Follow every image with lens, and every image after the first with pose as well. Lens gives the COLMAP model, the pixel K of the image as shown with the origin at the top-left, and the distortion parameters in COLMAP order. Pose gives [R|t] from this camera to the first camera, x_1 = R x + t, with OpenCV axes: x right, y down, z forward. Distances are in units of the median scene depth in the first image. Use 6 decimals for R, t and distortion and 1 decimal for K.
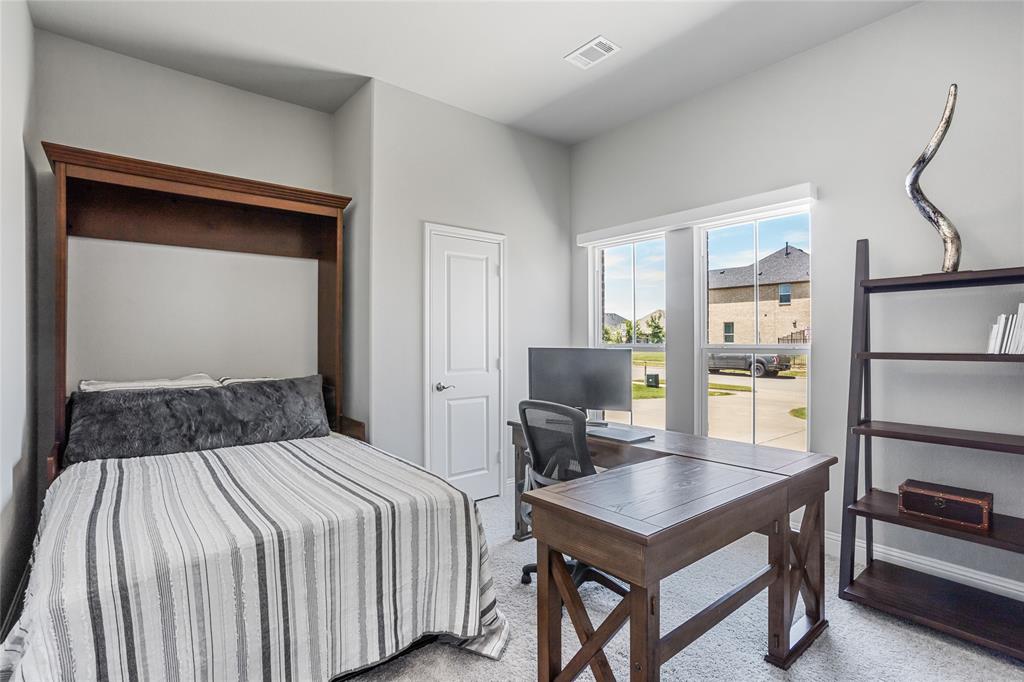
lens RADIAL K [[494.7, 0, 507.1], [0, 494.7, 342.6], [0, 0, 1]] dist [-0.039765, 0.023790]
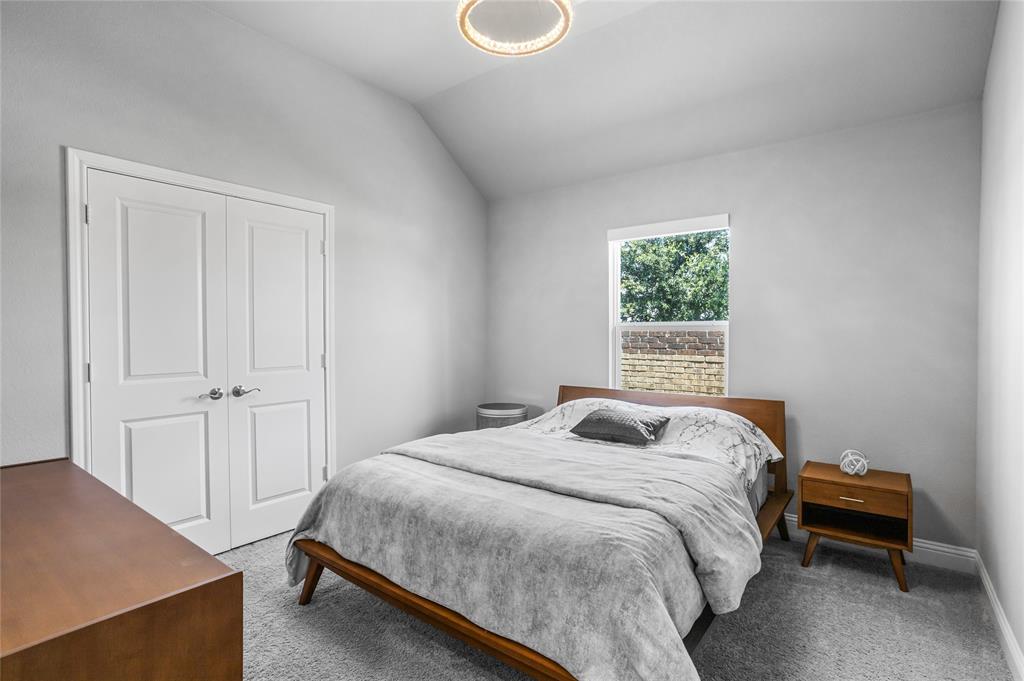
lens RADIAL K [[494.7, 0, 516.4], [0, 494.7, 337.4], [0, 0, 1]] dist [-0.039765, 0.023790]
pose [[0.983673, -0.011879, 0.179570, 0.302675], [0.010457, 0.999906, 0.008860, 0.002531], [-0.179658, -0.006838, 0.983705, 0.281929]]
